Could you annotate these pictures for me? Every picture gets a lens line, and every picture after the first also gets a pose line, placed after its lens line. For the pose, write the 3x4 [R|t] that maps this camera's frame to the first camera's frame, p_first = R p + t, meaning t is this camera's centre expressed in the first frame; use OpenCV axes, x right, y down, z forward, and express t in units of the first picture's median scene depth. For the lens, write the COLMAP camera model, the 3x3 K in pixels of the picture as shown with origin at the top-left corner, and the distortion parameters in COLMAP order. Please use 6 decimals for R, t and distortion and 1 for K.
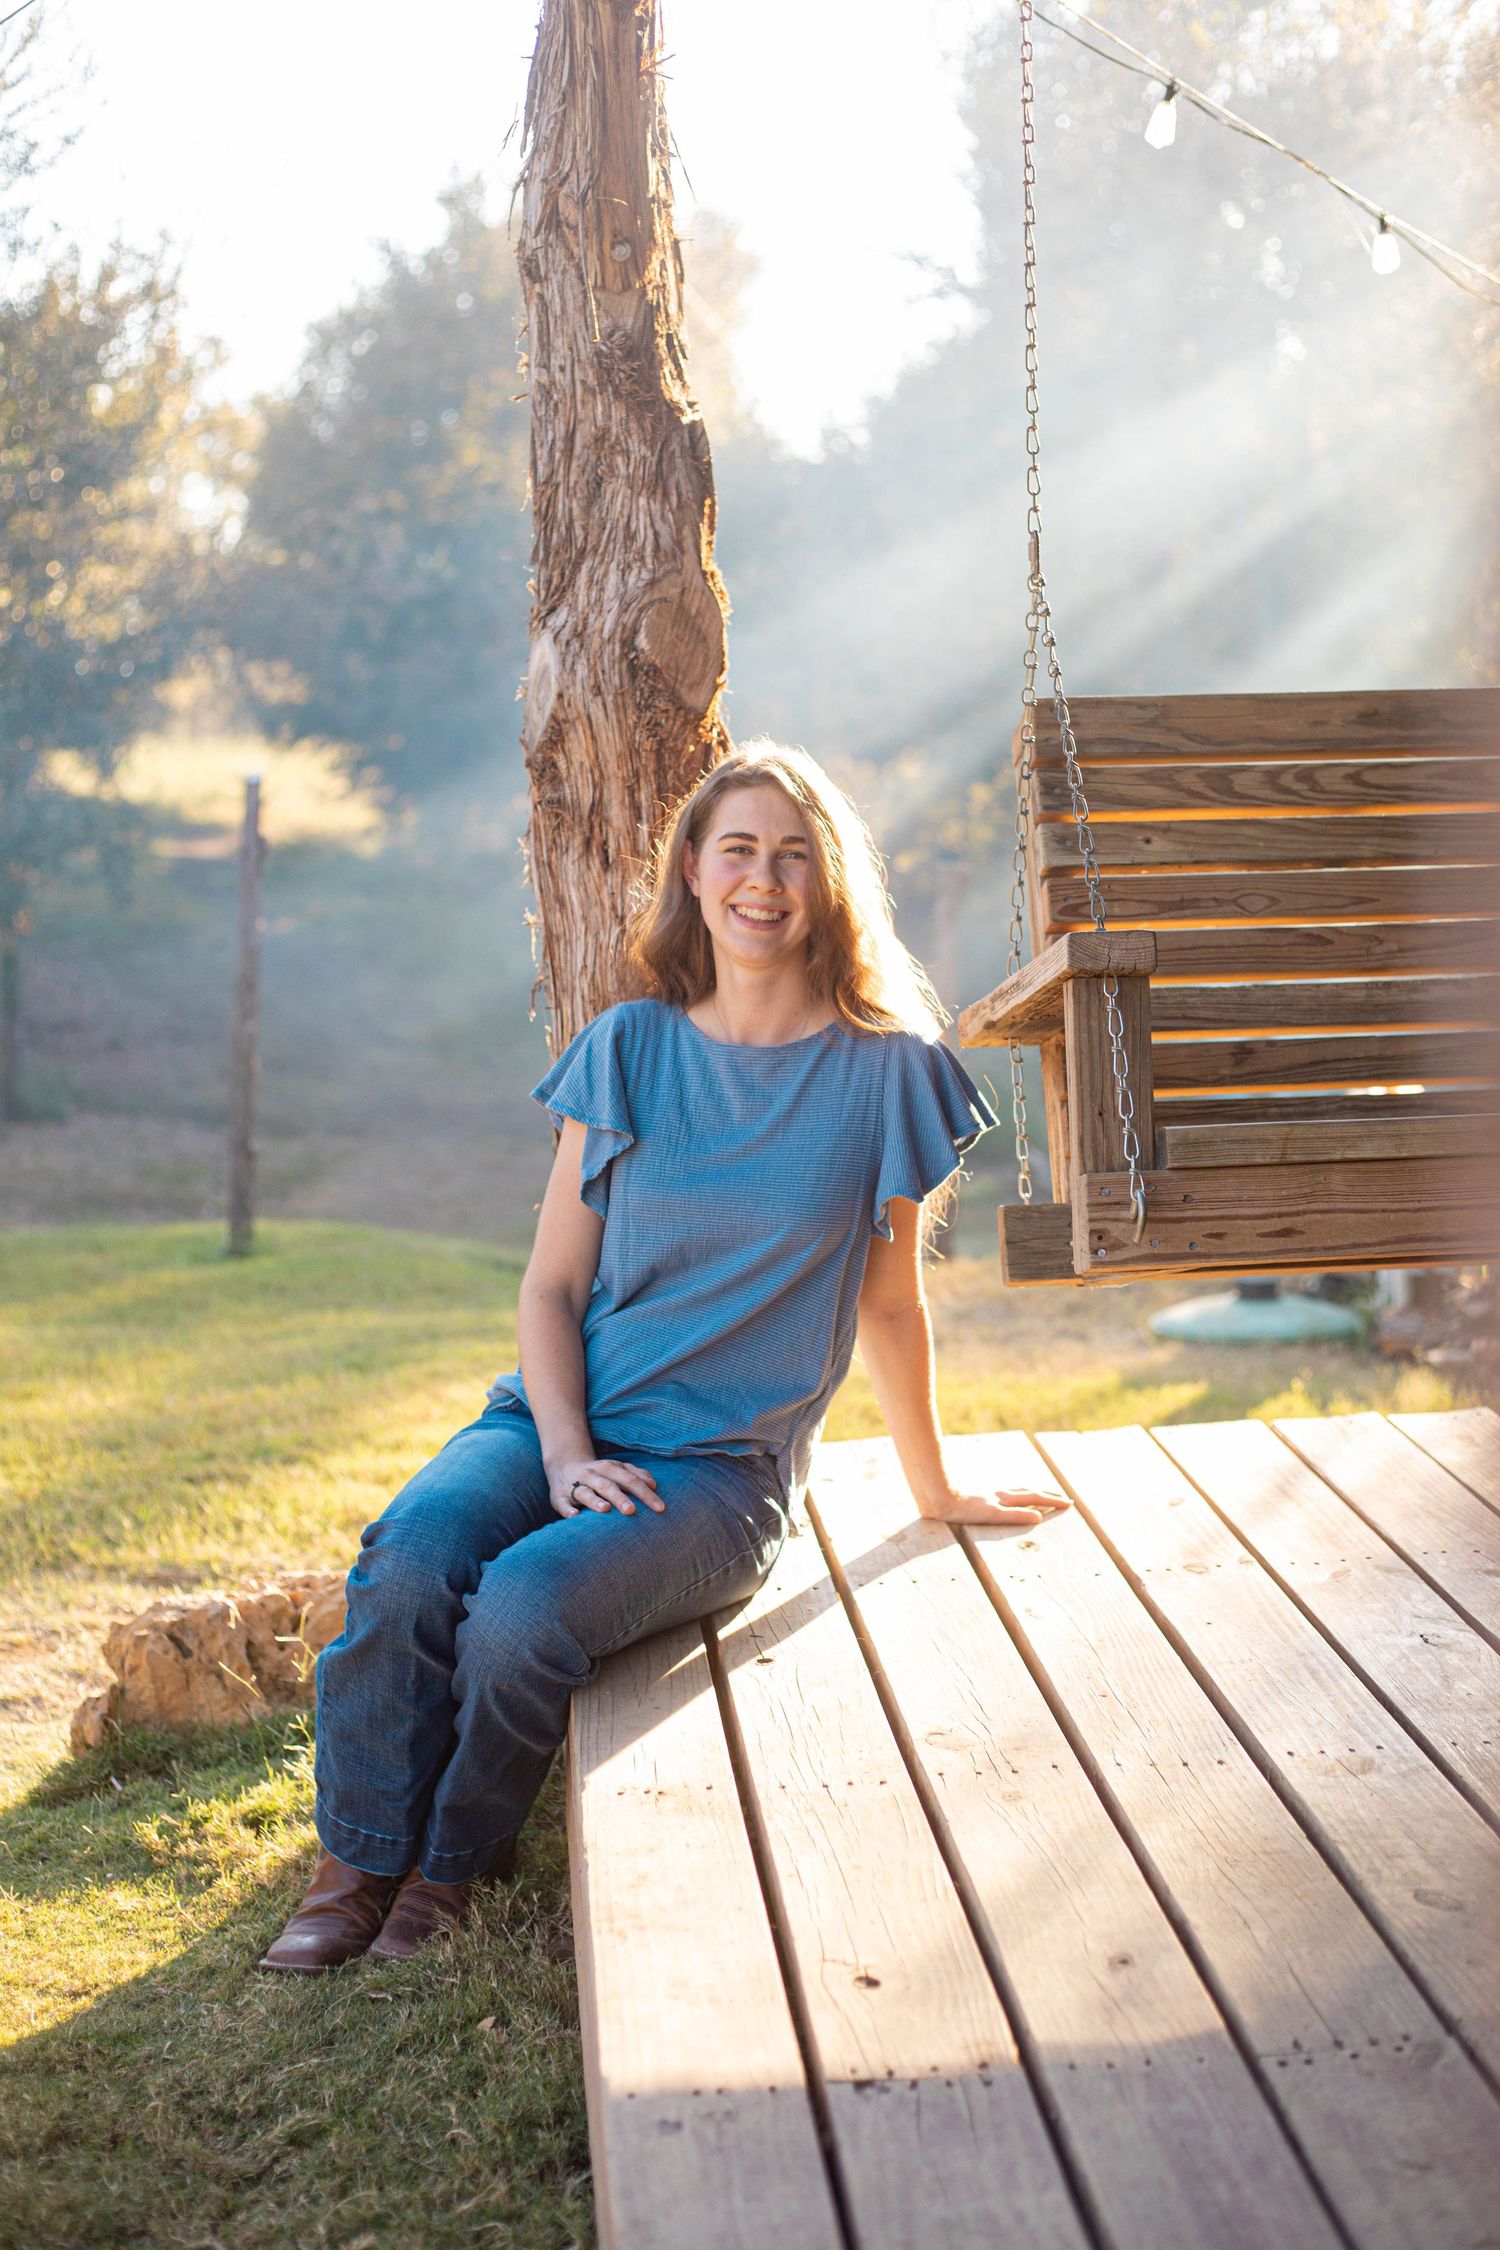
lens RADIAL K [[3411.8, 0, 752.1], [0, 3411.8, 1122.6], [0, 0, 1]] dist [-0.132058, 0.000000]
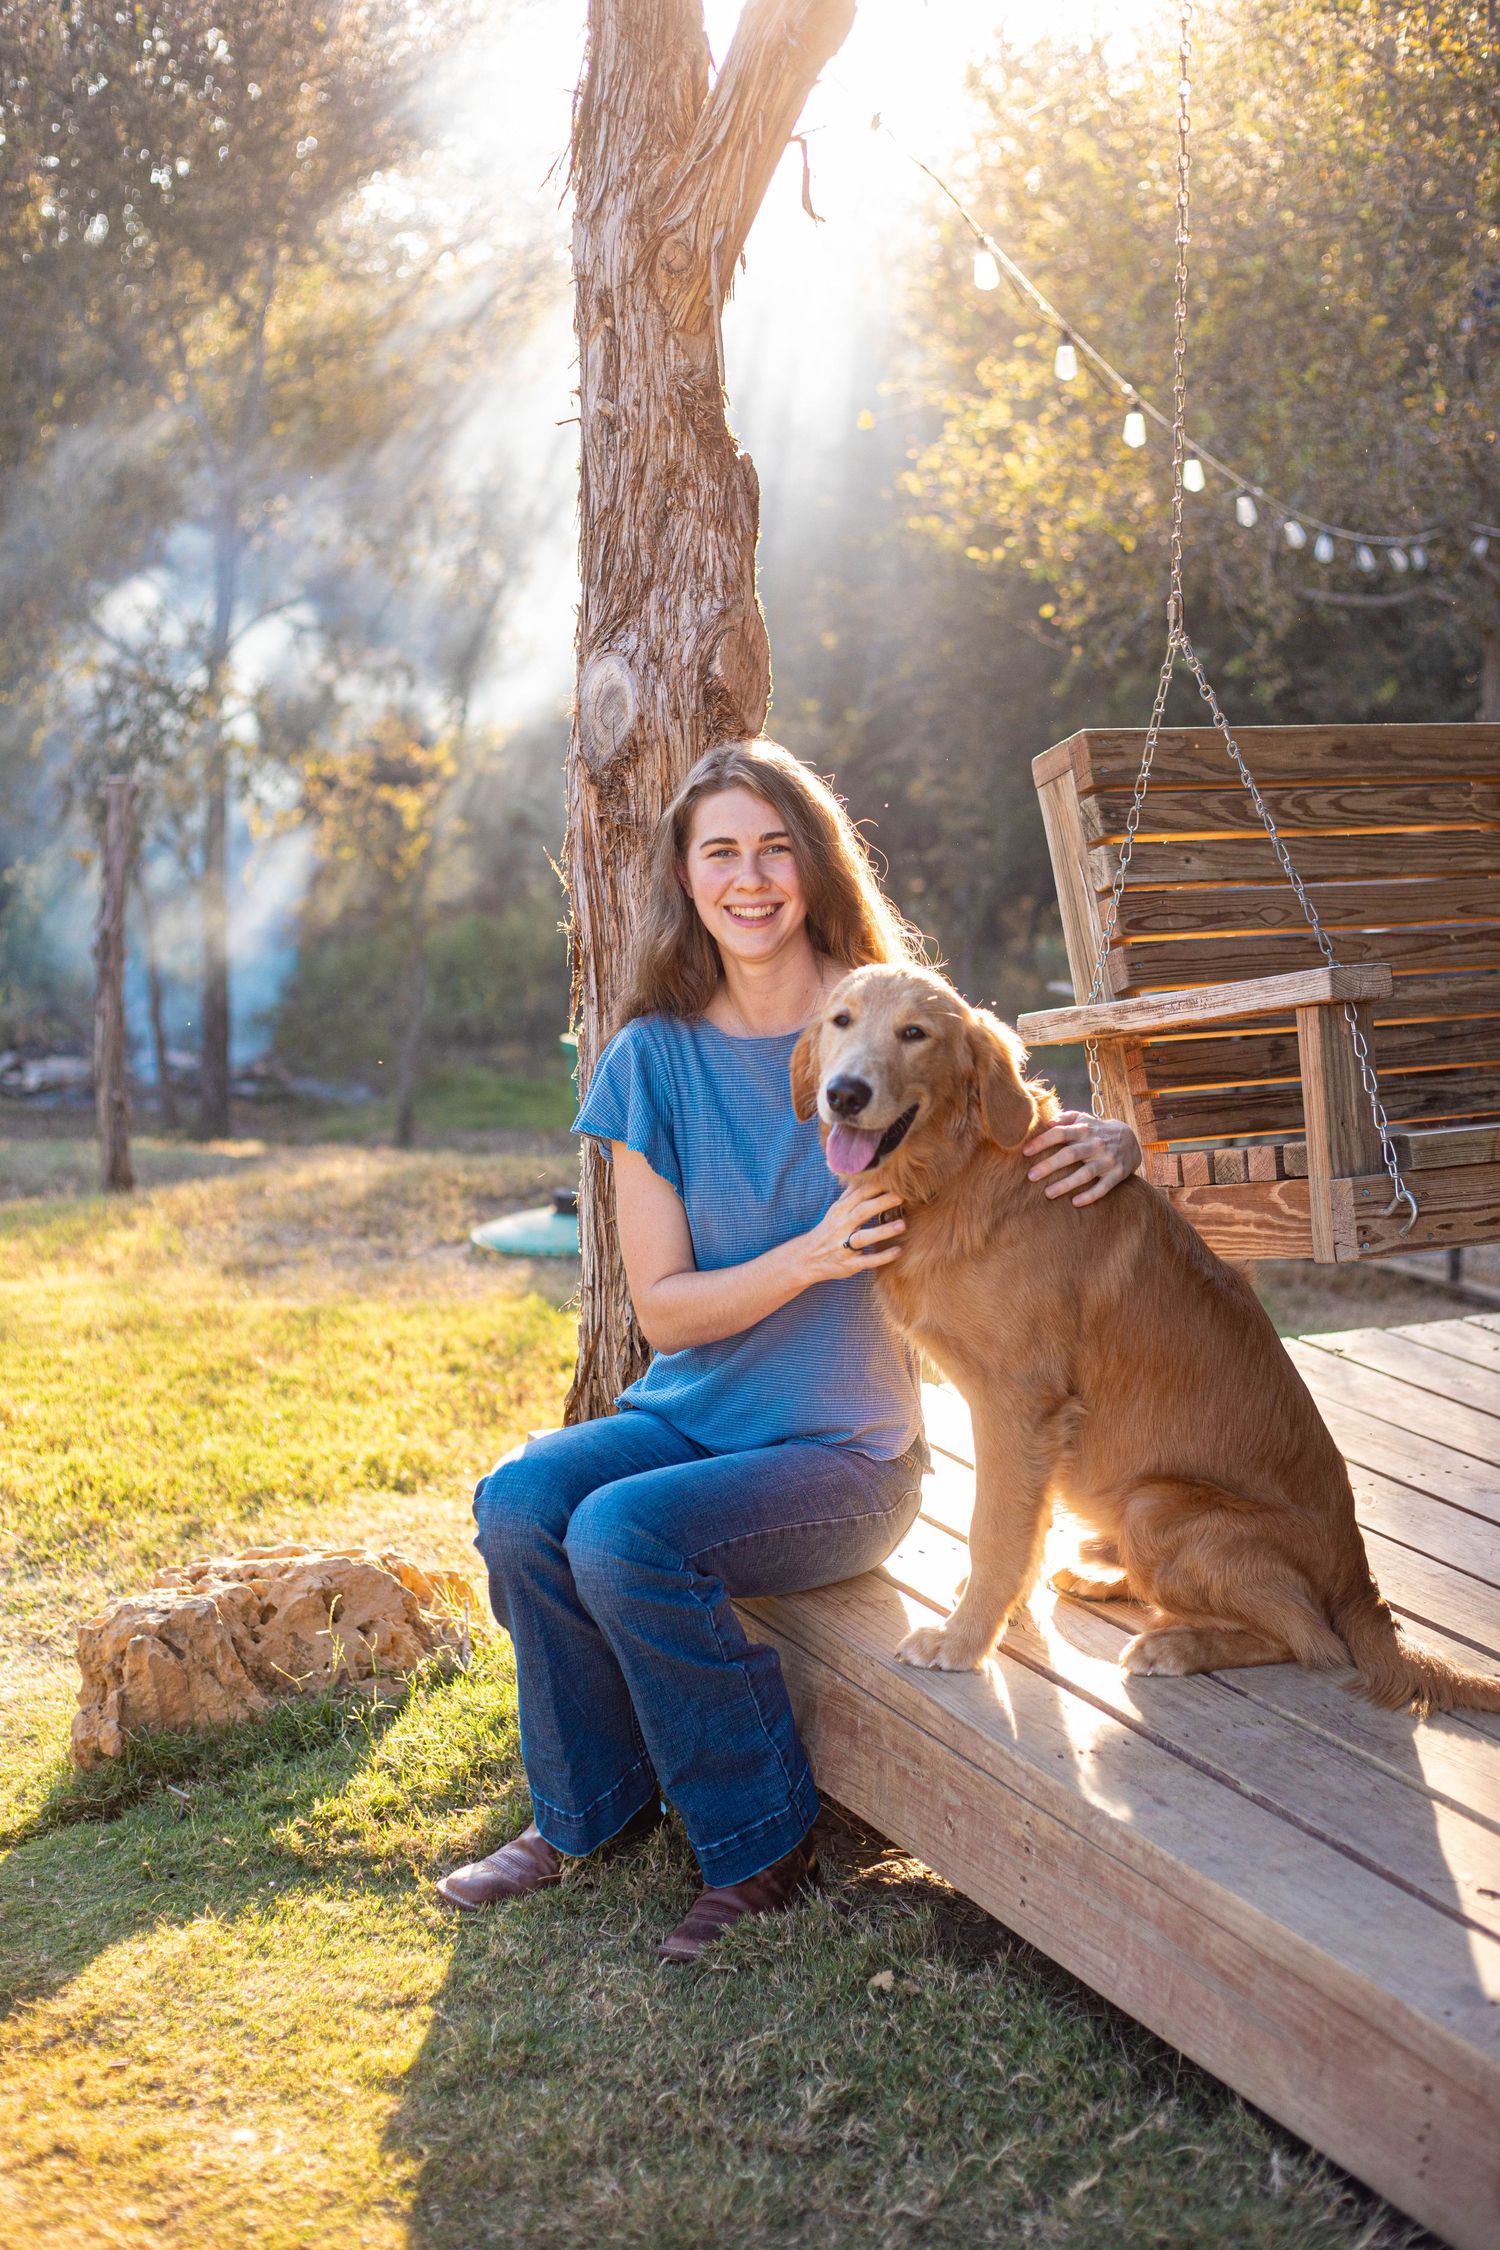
lens RADIAL K [[3411.8, 0, 756.1], [0, 3411.8, 1119.0], [0, 0, 1]] dist [-0.132058, 0.000000]
pose [[0.930196, -0.031396, 0.365717, -0.410194], [0.017242, 0.998973, 0.041906, -0.045523], [-0.366657, -0.032675, 0.929782, 0.009140]]
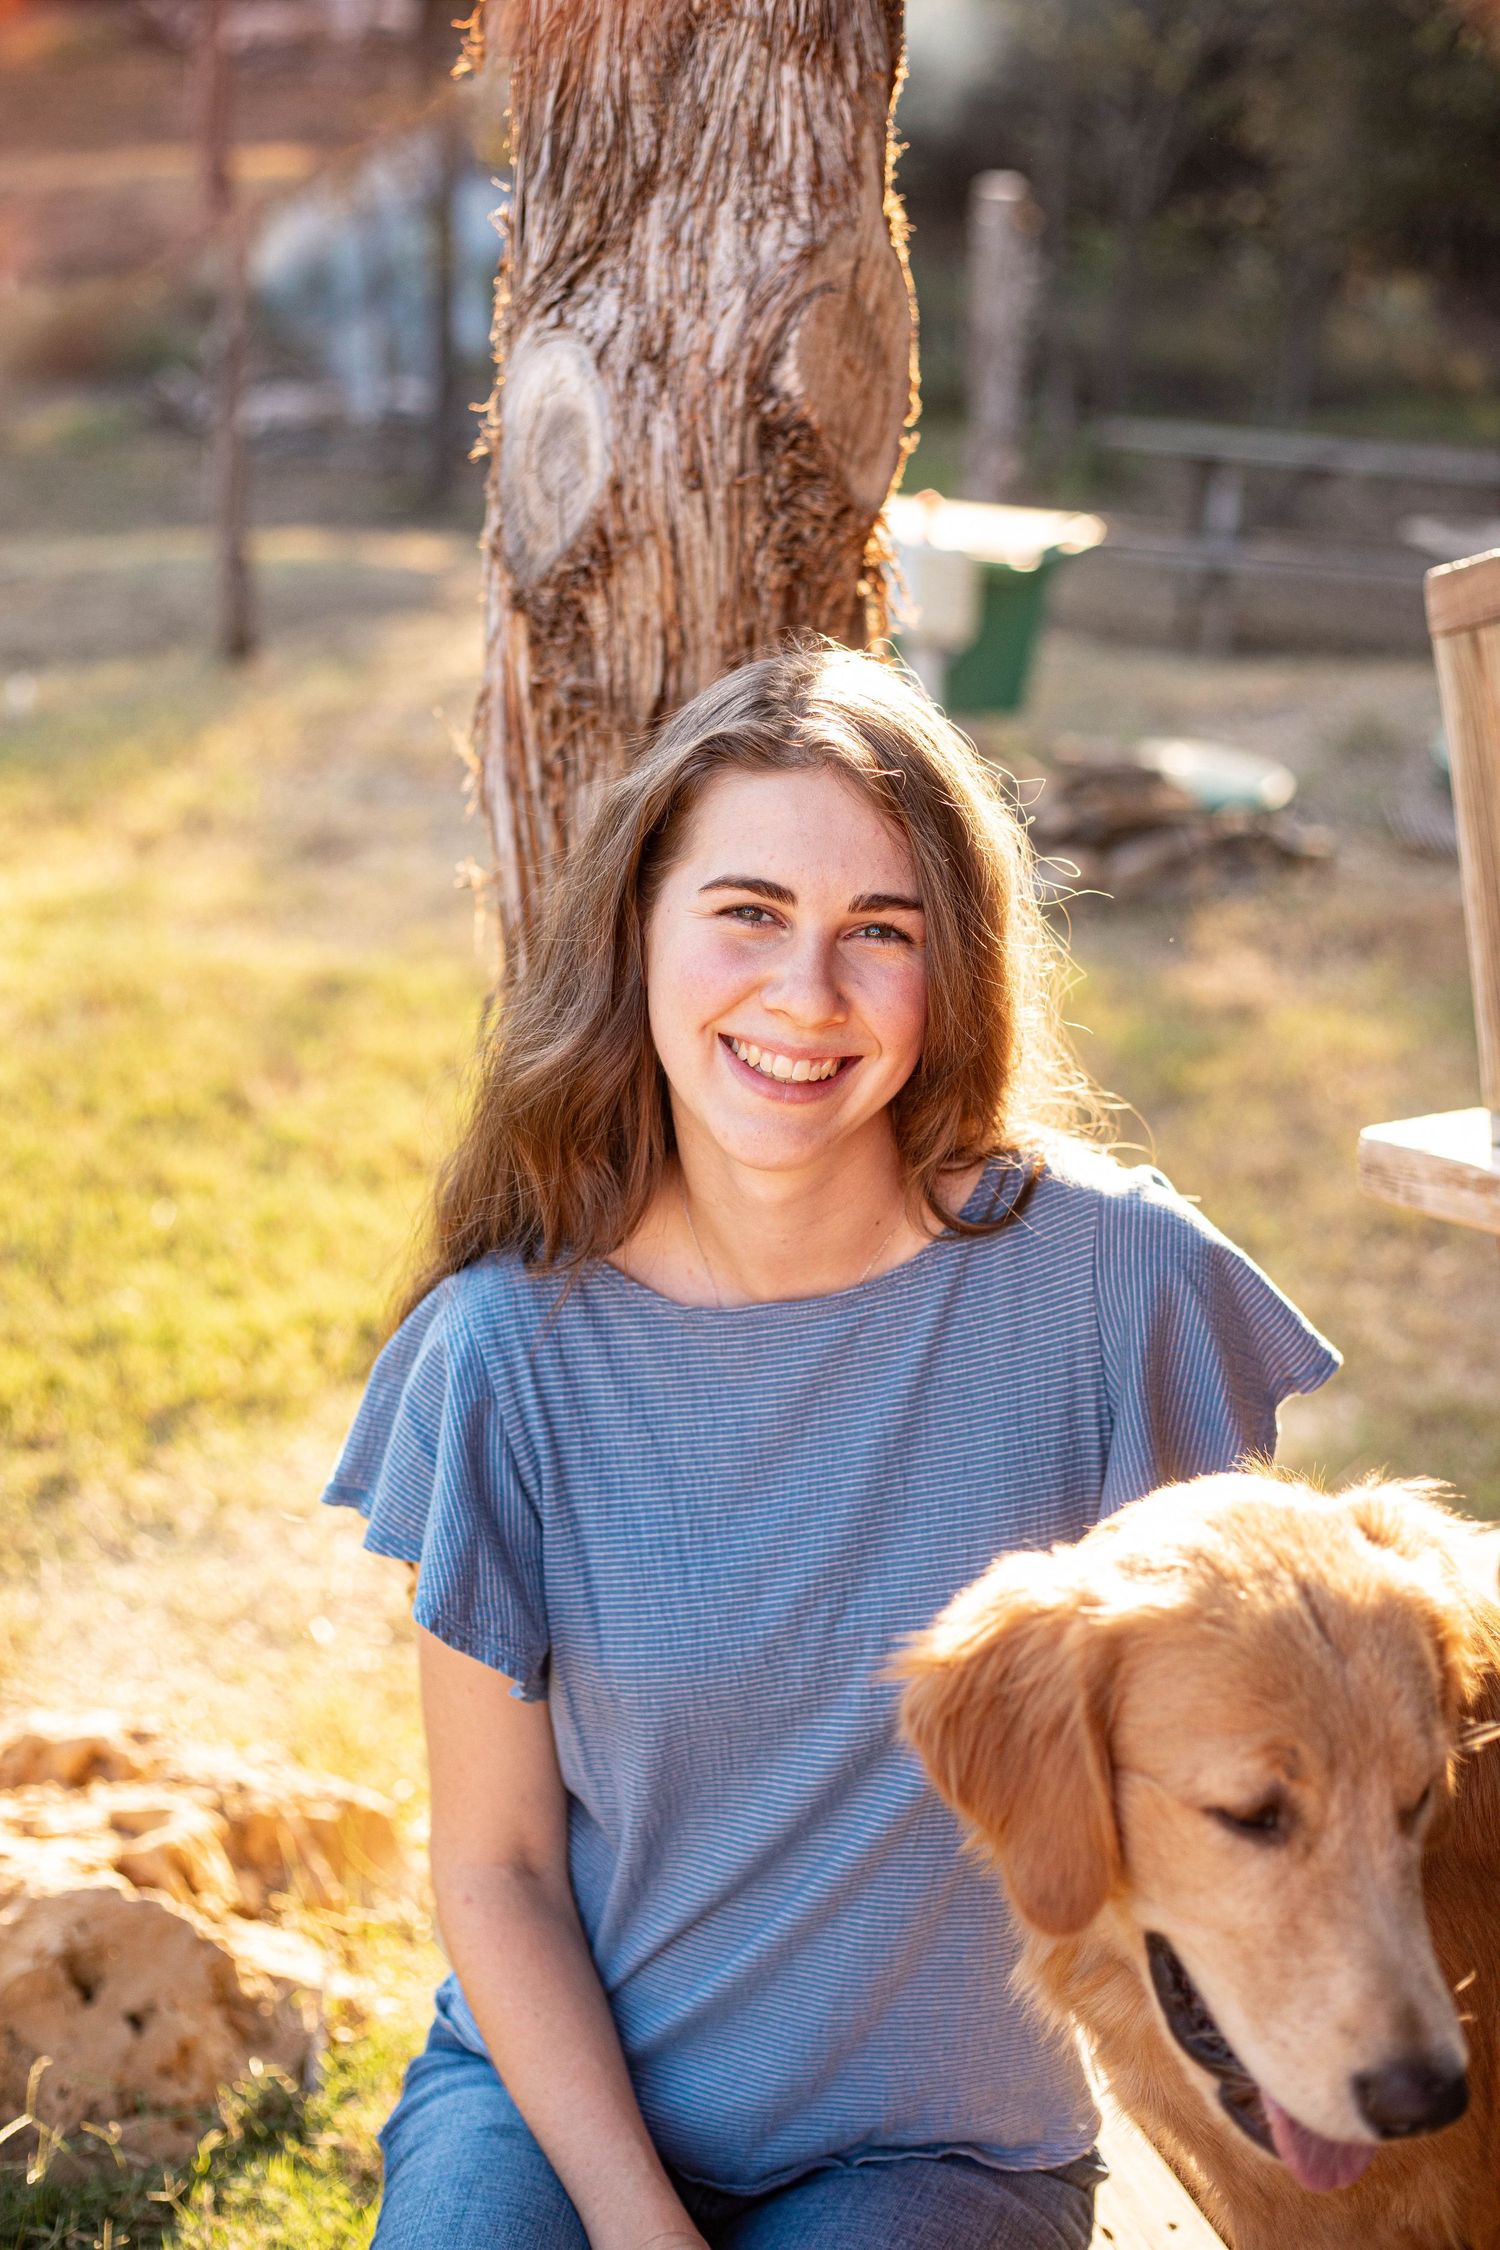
lens RADIAL K [[3411.8, 0, 730.8], [0, 3411.8, 1134.7], [0, 0, 1]] dist [-0.132058, 0.000000]
pose [[0.961506, -0.051599, 0.269897, -0.174599], [-0.018193, 0.968102, 0.249896, -0.156845], [-0.274182, -0.245187, 0.929897, 0.528268]]
